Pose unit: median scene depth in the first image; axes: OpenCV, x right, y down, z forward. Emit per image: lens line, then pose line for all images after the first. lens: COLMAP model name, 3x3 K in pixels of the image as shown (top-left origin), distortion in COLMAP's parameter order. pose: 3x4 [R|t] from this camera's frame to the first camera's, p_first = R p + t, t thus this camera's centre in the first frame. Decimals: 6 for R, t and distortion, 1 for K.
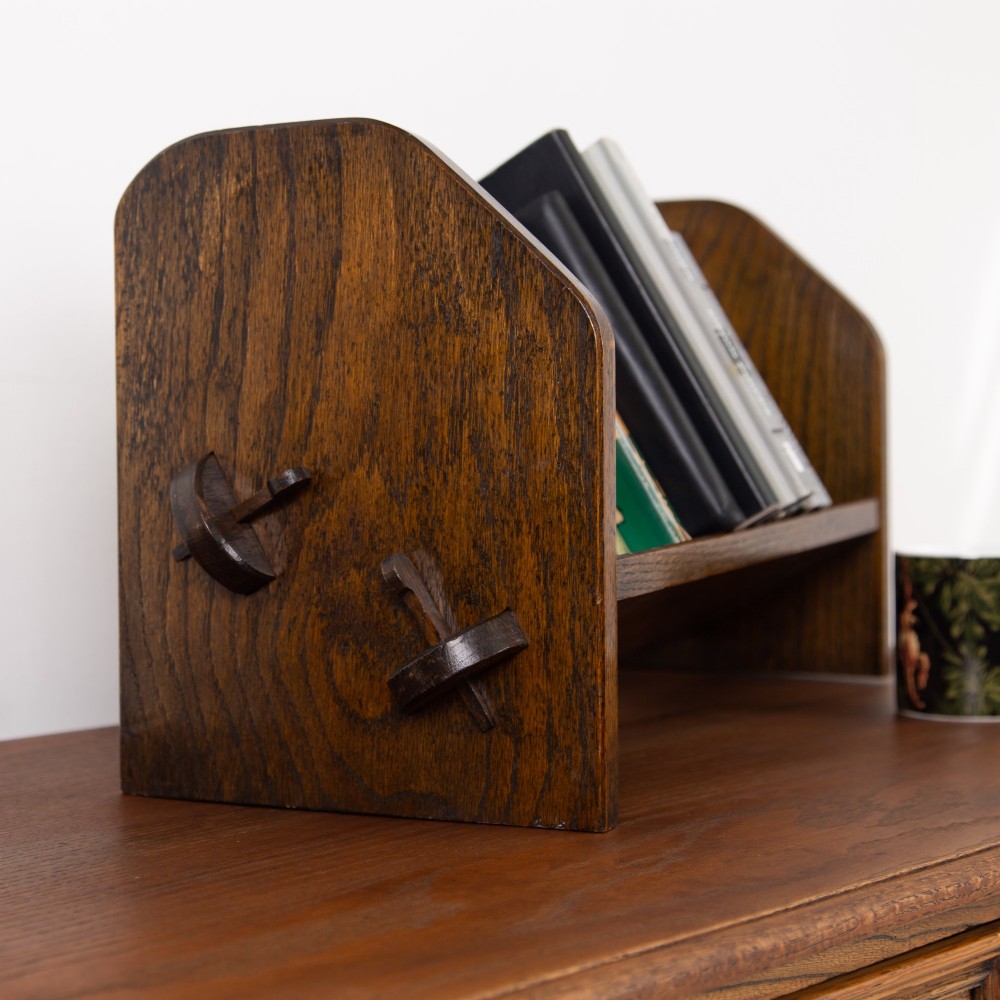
lens RADIAL K [[1954.6, 0, 442.2], [0, 1954.6, 489.6], [0, 0, 1]] dist [0.042439, 0.000000]
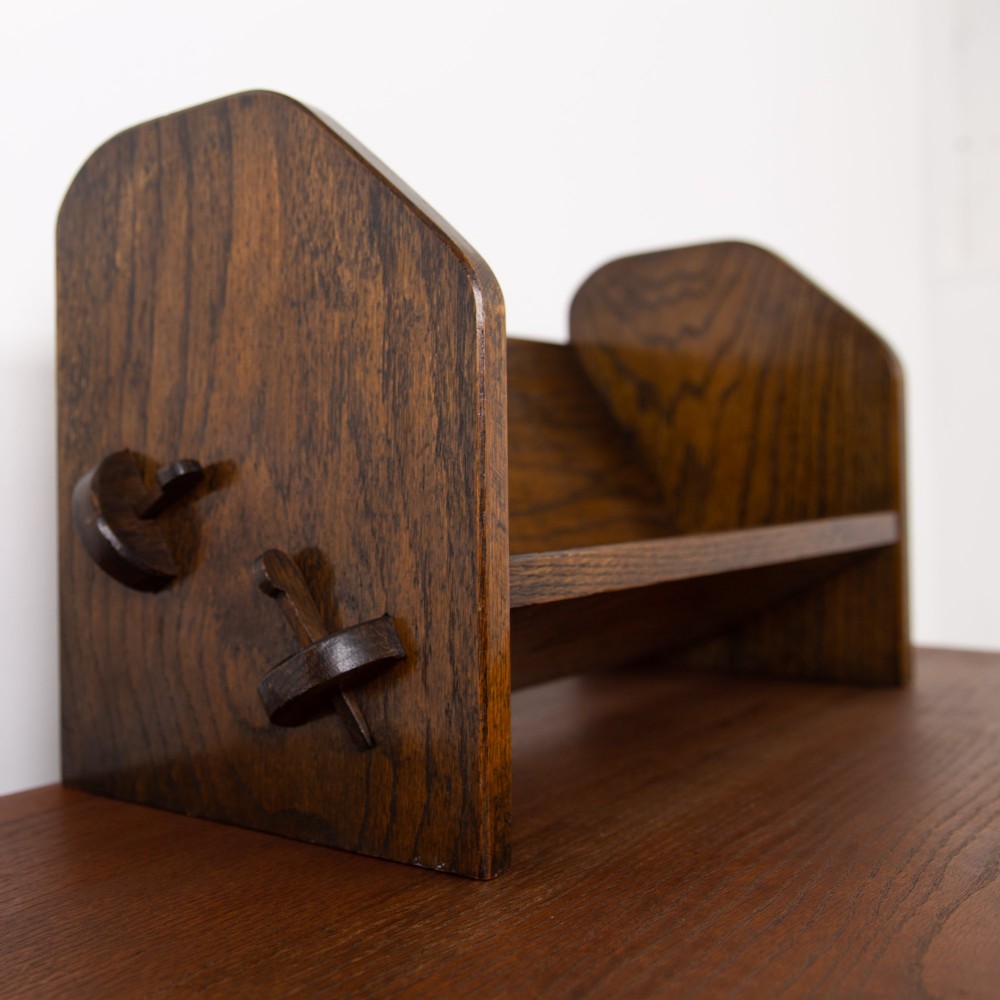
lens RADIAL K [[1229.6, 0, 313.5], [0, 1229.6, 497.2], [0, 0, 1]] dist [-0.003061, 0.000000]
pose [[0.965734, -0.002487, -0.259523, 0.142452], [-0.003695, 0.999721, -0.023333, 0.020612], [0.259509, 0.023492, 0.965455, 0.441347]]
